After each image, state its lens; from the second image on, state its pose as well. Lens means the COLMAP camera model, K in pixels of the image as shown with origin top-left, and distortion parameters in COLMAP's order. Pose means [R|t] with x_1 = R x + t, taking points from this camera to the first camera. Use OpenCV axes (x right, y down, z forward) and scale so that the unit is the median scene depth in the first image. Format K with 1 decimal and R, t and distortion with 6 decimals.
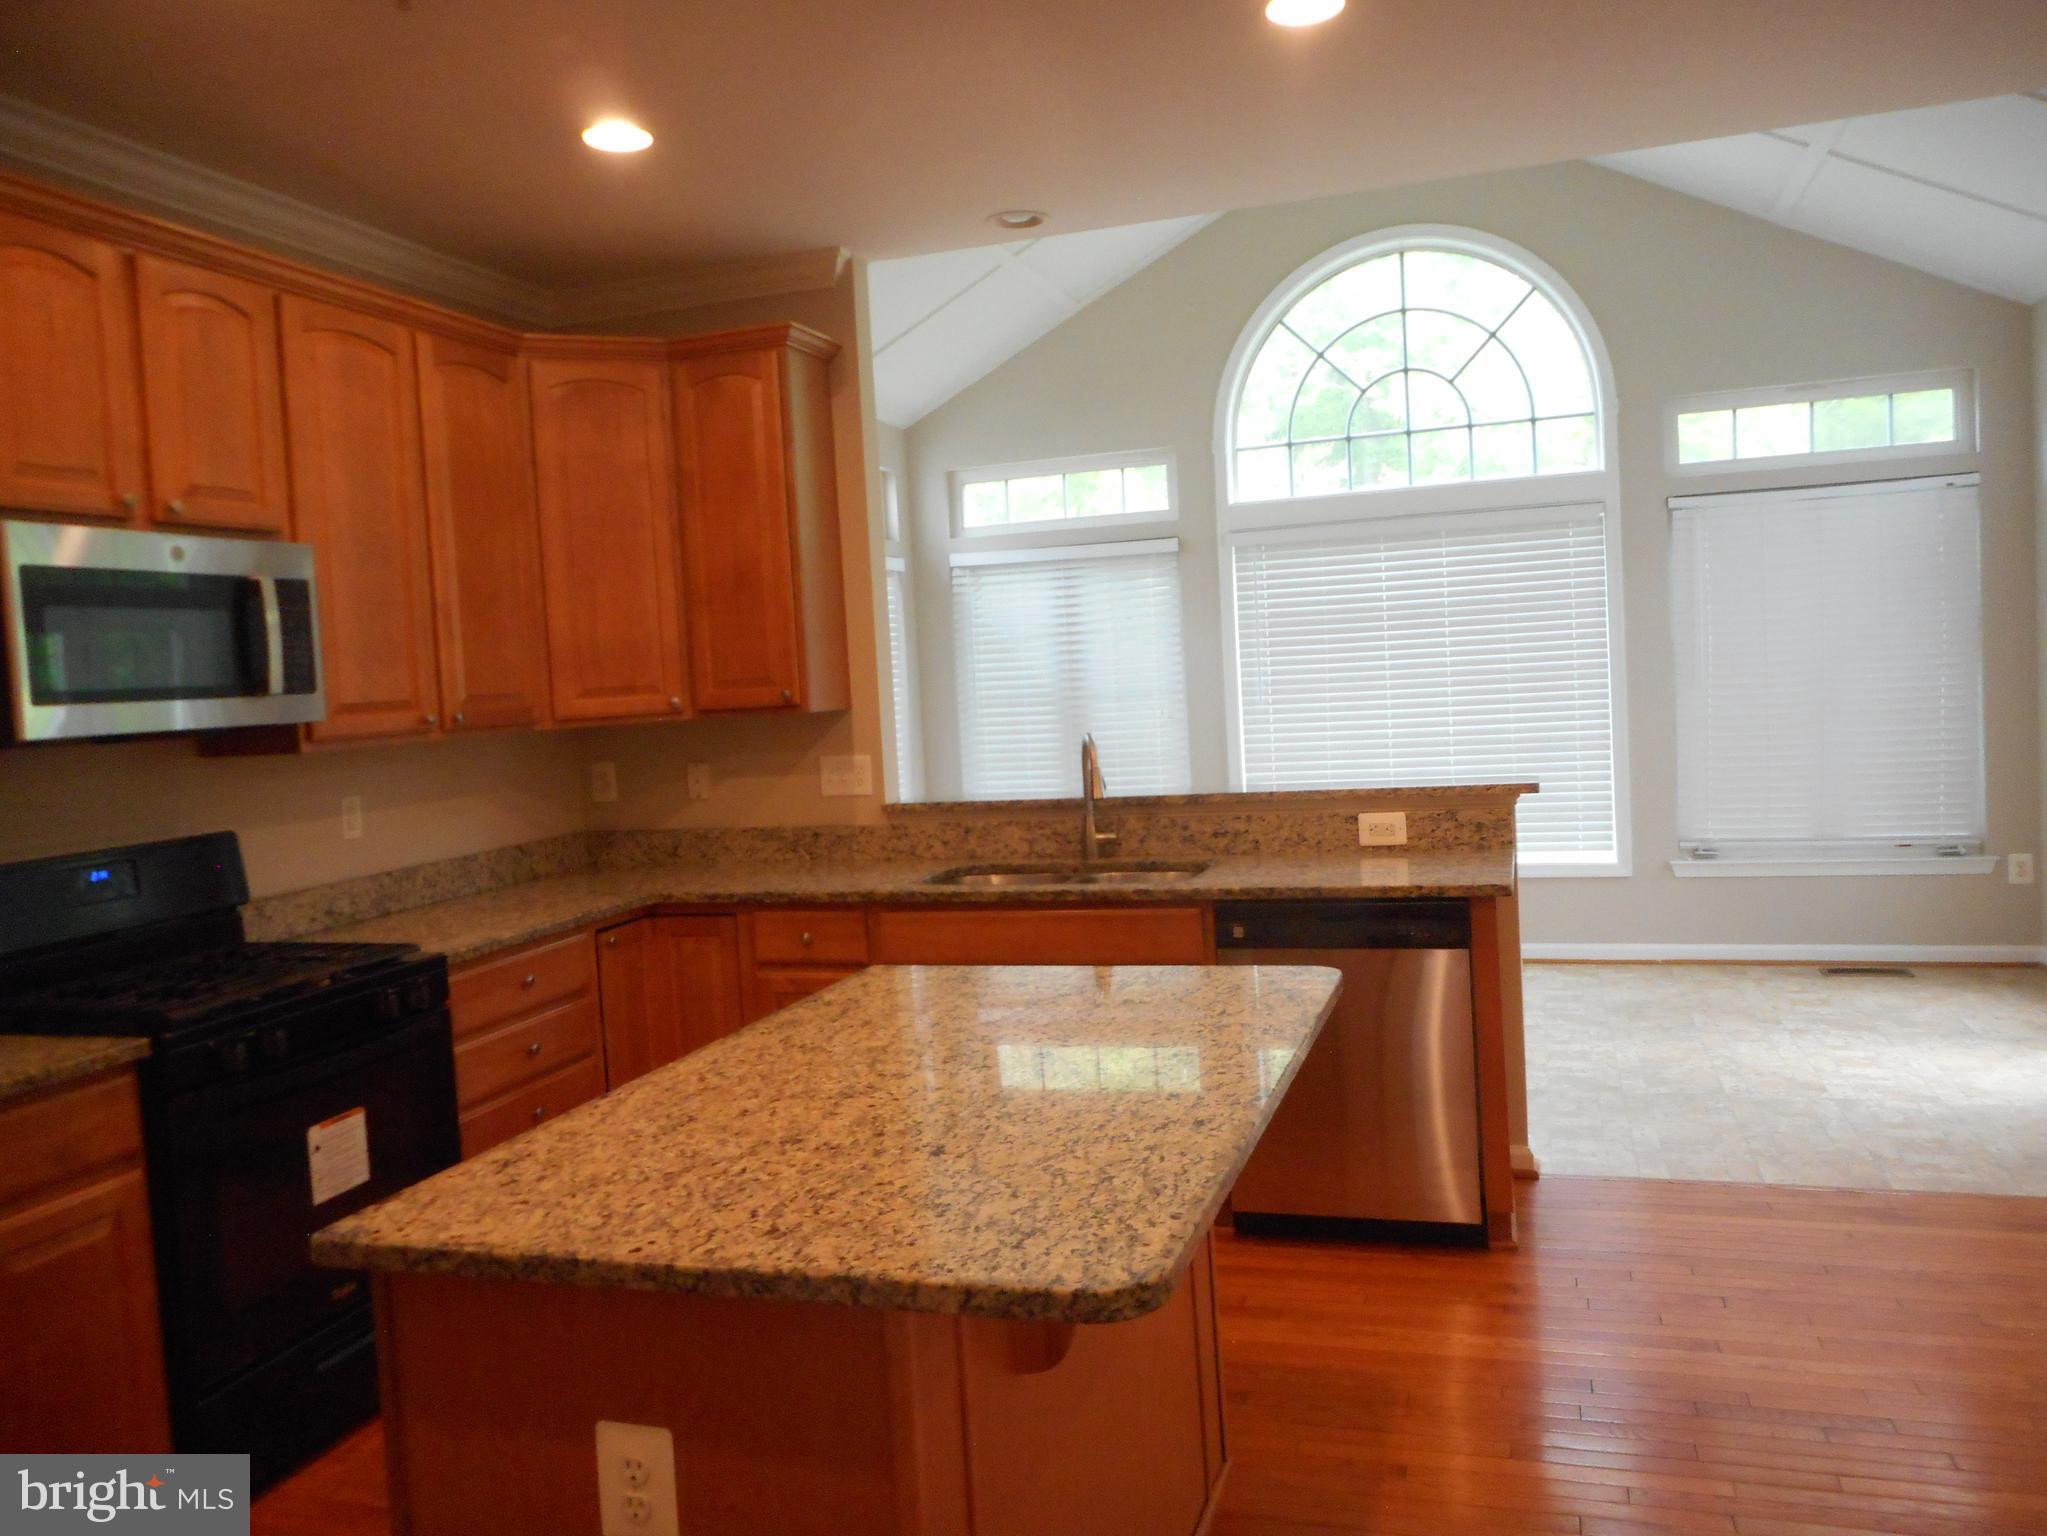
lens RADIAL K [[1542.7, 0, 1020.6], [0, 1542.7, 762.1], [0, 0, 1]] dist [-0.036716, 0.003410]
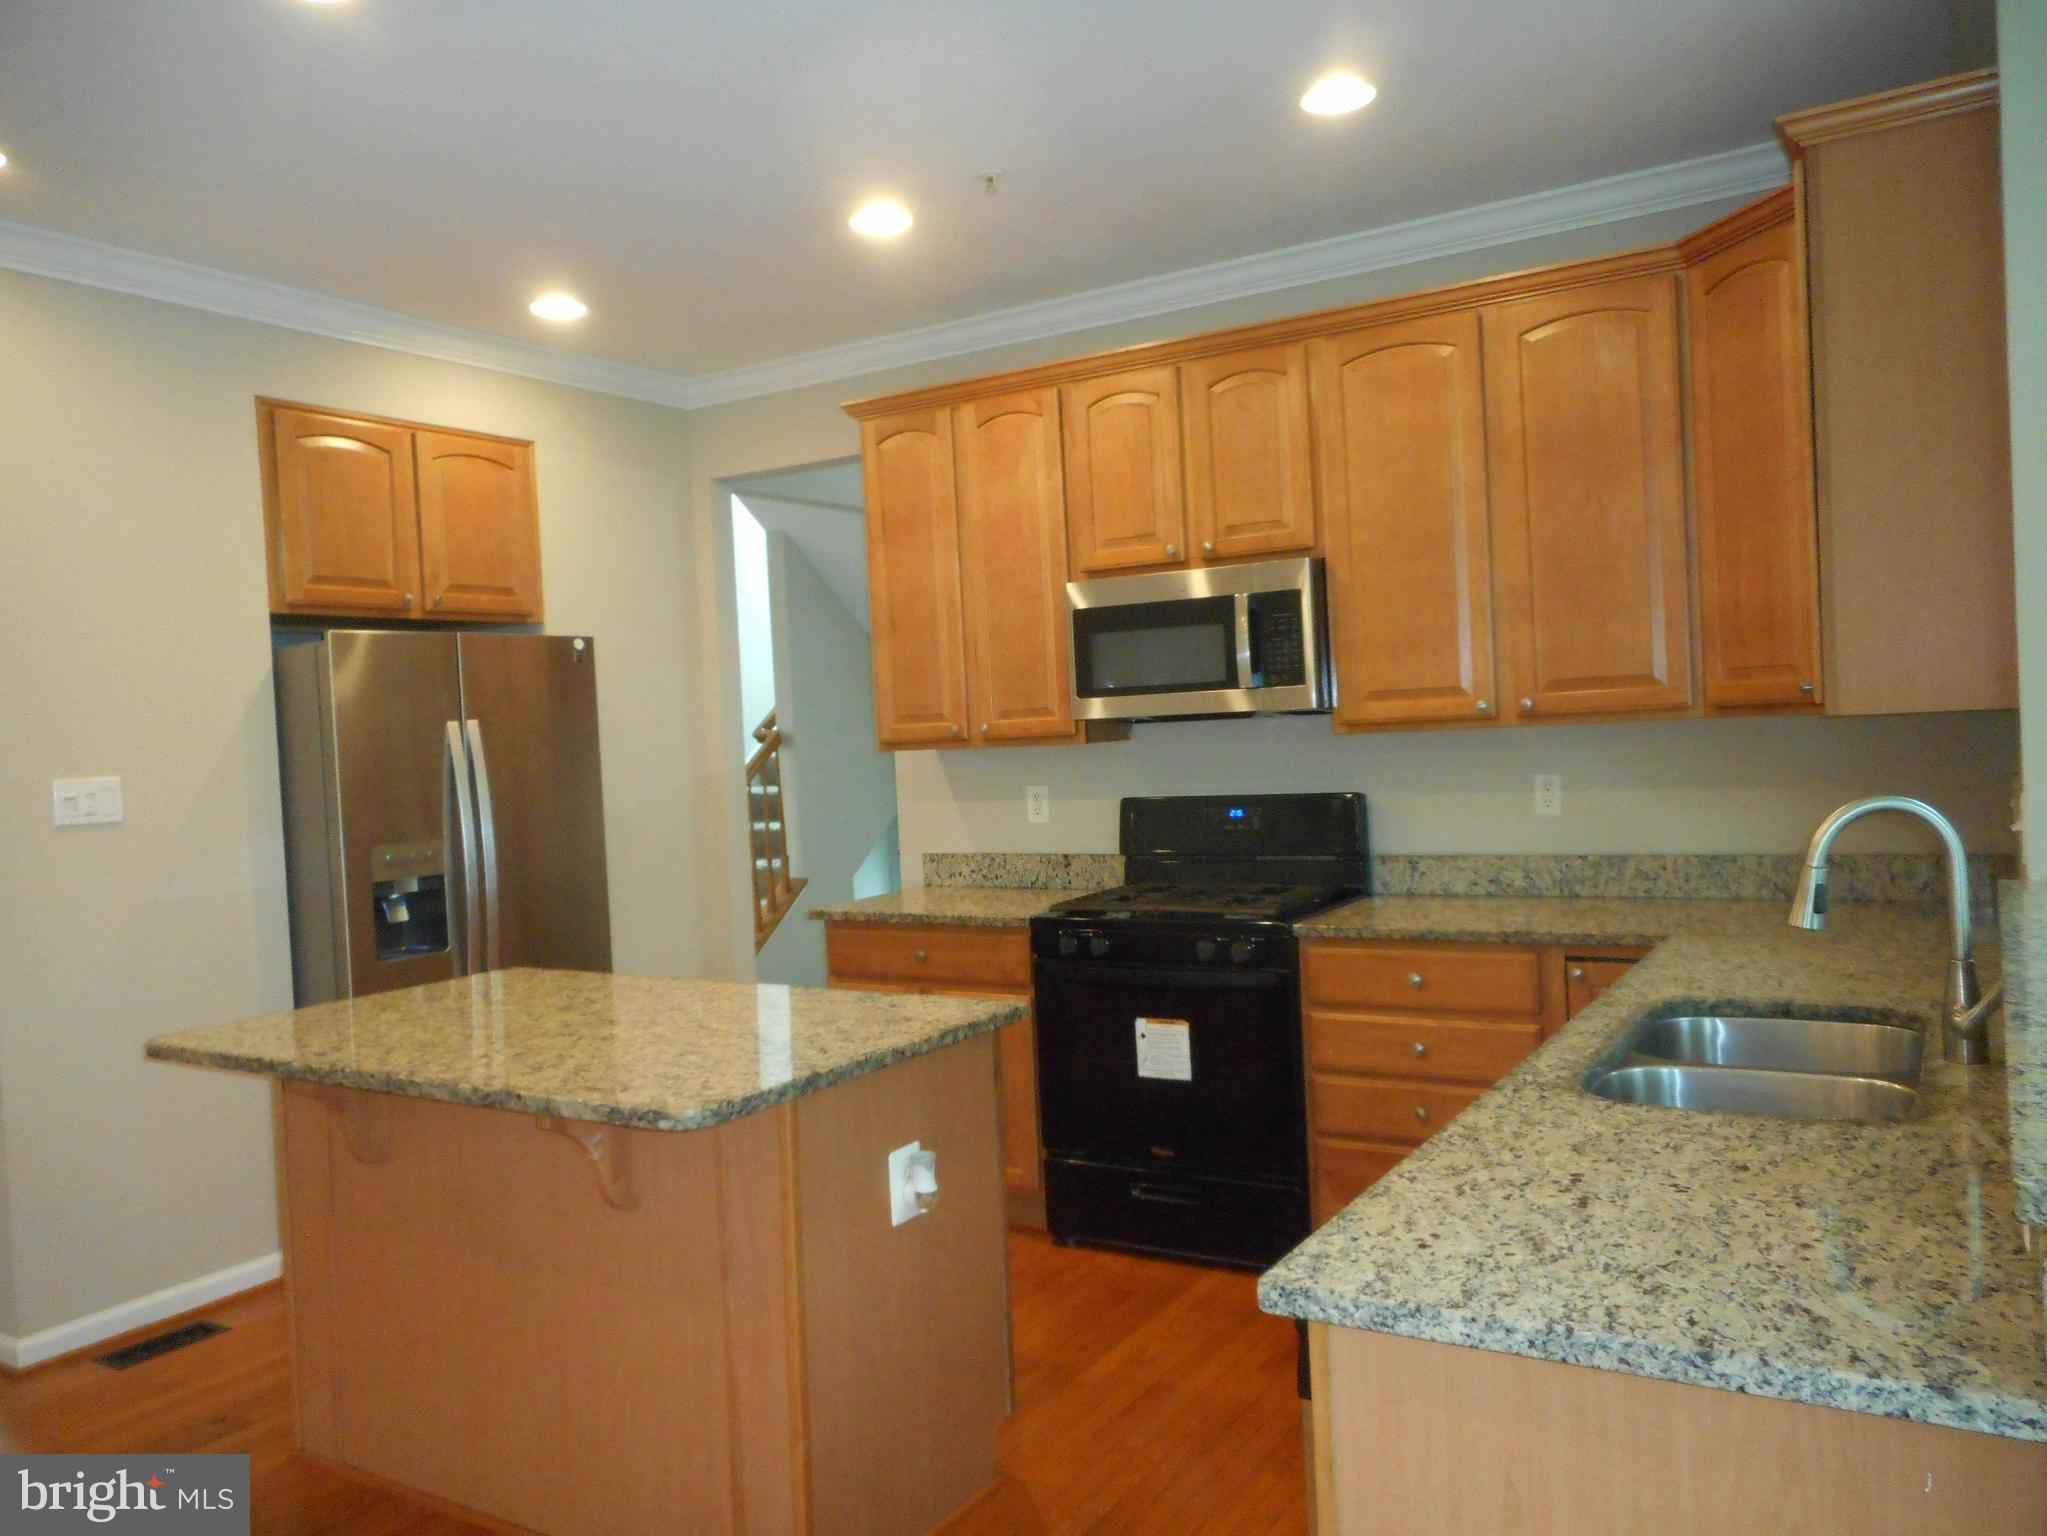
lens RADIAL K [[1542.7, 0, 1024.2], [0, 1542.7, 765.3], [0, 0, 1]] dist [-0.036716, 0.003410]
pose [[-0.232932, 0.102099, -0.967119, 0.668847], [0.006469, 0.994614, 0.103443, -0.097116], [0.972471, 0.017839, -0.232338, 0.960250]]
